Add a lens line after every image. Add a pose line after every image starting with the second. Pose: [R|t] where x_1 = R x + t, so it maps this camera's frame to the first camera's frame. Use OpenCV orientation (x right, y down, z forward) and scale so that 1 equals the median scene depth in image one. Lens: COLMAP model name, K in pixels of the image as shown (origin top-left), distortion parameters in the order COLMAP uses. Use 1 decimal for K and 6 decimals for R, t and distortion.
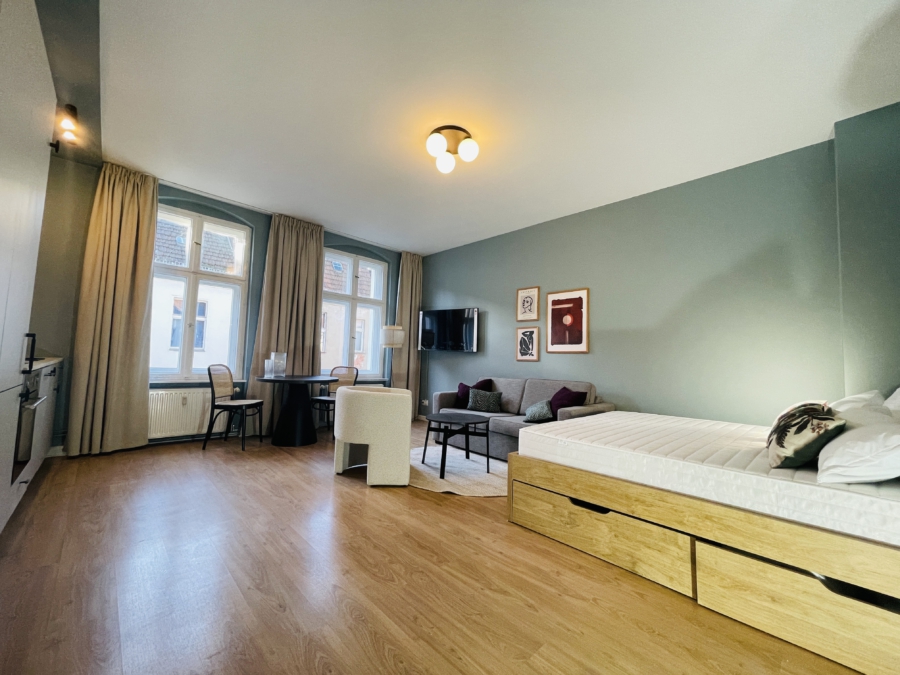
lens RADIAL K [[362.5, 0, 449.6], [0, 362.5, 338.3], [0, 0, 1]] dist [-0.000377, -0.000773]
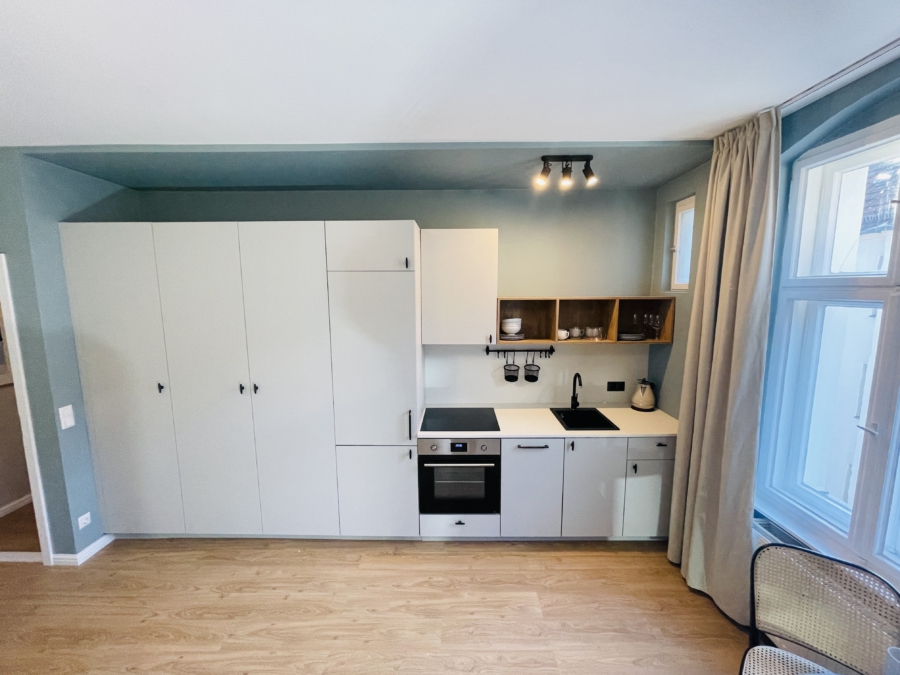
lens RADIAL K [[362.5, 0, 449.6], [0, 362.5, 338.3], [0, 0, 1]] dist [-0.000377, -0.000773]
pose [[-0.696573, 0.061530, -0.714843, -0.136239], [0.027128, 0.997862, 0.059456, -0.157712], [0.716973, 0.022024, -0.696753, 0.900525]]
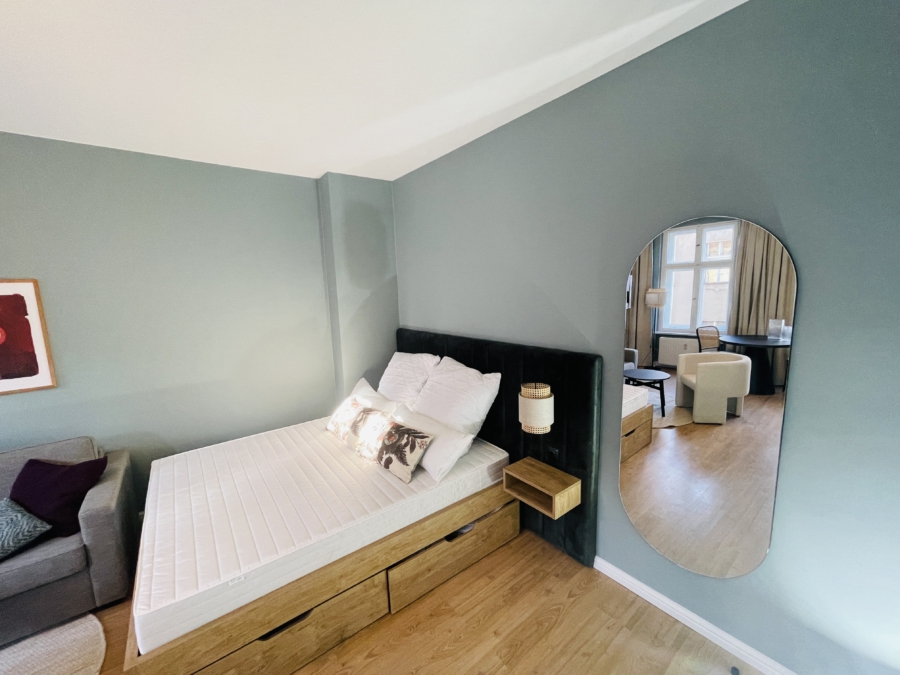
lens RADIAL K [[362.5, 0, 449.6], [0, 362.5, 338.3], [0, 0, 1]] dist [-0.000377, -0.000773]
pose [[0.103098, -0.174991, 0.979157, -0.129819], [-0.029109, 0.983451, 0.178823, -0.160263], [-0.994245, -0.046939, 0.096298, 0.261567]]
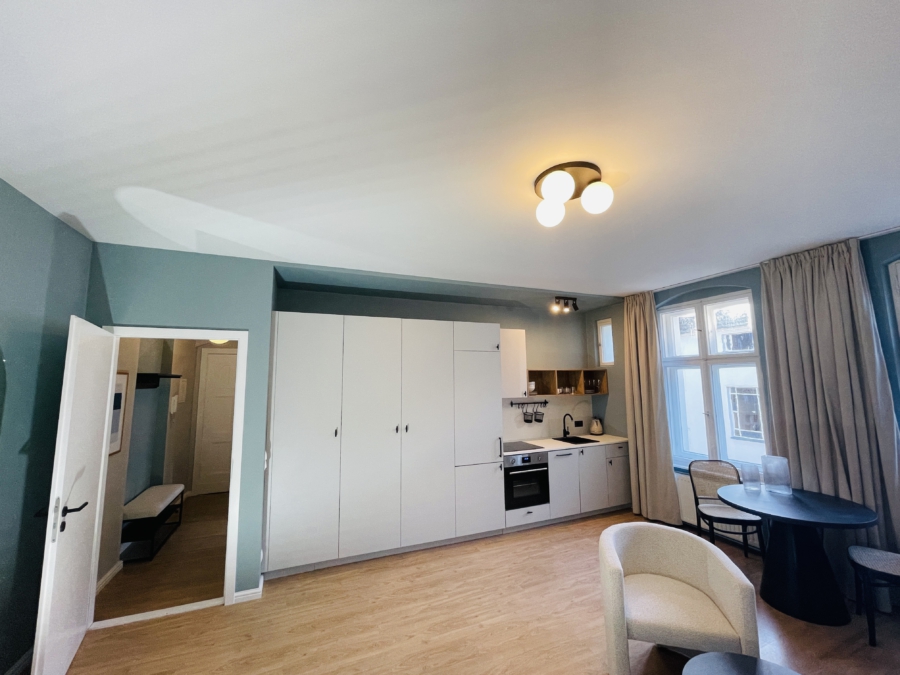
lens RADIAL K [[363.0, 0, 449.1], [0, 363.0, 337.4], [0, 0, 1]] dist [0.000134, -0.000921]
pose [[-0.361234, -0.141104, -0.921737, 0.454011], [0.060179, 0.982896, -0.174051, -0.105980], [0.930531, -0.118342, -0.346564, 0.678063]]
